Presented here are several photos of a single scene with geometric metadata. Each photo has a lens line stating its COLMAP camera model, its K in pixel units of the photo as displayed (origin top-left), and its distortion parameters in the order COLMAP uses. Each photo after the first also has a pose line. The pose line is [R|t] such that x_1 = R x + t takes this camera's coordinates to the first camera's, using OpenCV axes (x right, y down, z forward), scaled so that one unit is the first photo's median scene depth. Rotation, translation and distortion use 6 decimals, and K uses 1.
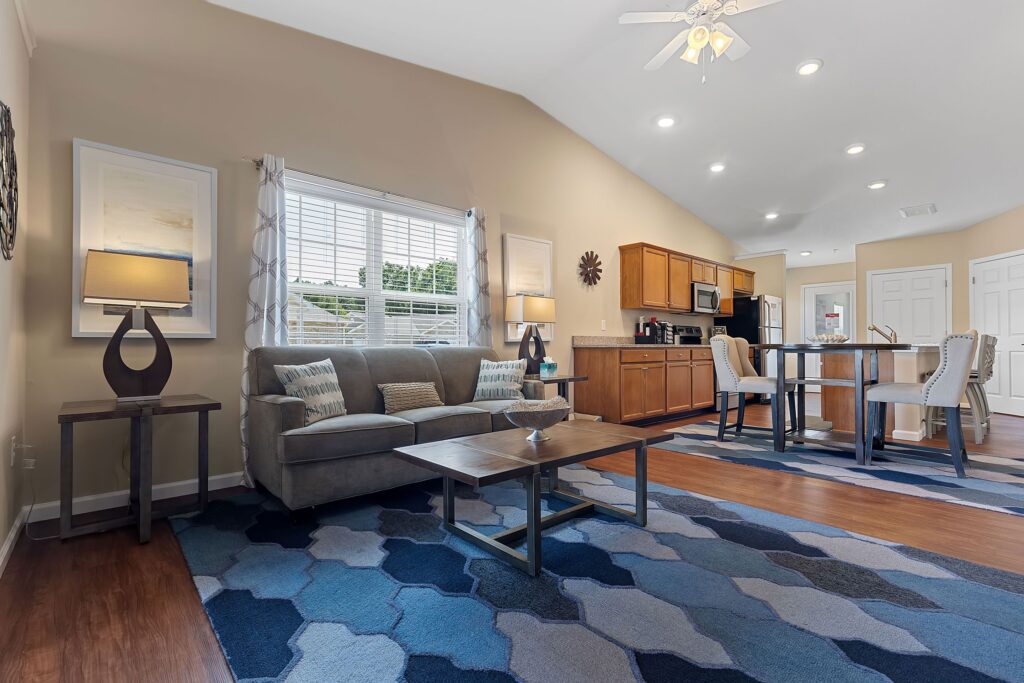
lens RADIAL K [[461.0, 0, 512.0], [0, 461.0, 341.5], [0, 0, 1]] dist [0.000742, 0.000131]
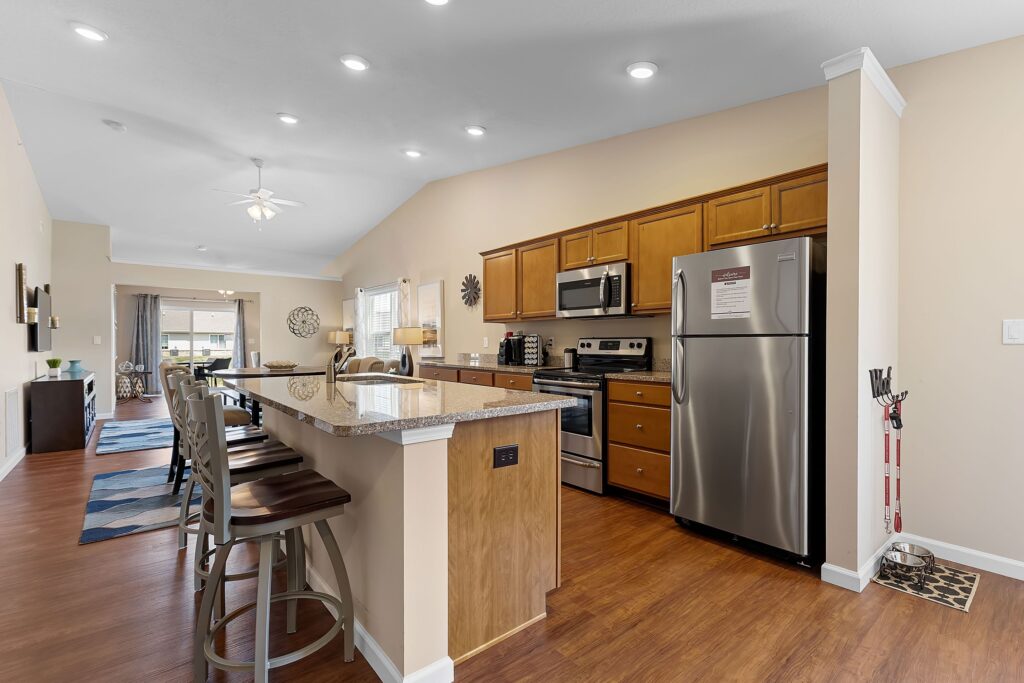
lens RADIAL K [[464.7, 0, 510.6], [0, 464.7, 351.9], [0, 0, 1]] dist [-0.000340, -0.000077]
pose [[-0.036459, 0.015894, -0.999209, 1.263277], [0.006993, 0.999853, 0.015649, -0.029443], [0.999311, -0.006417, -0.036564, 1.133255]]
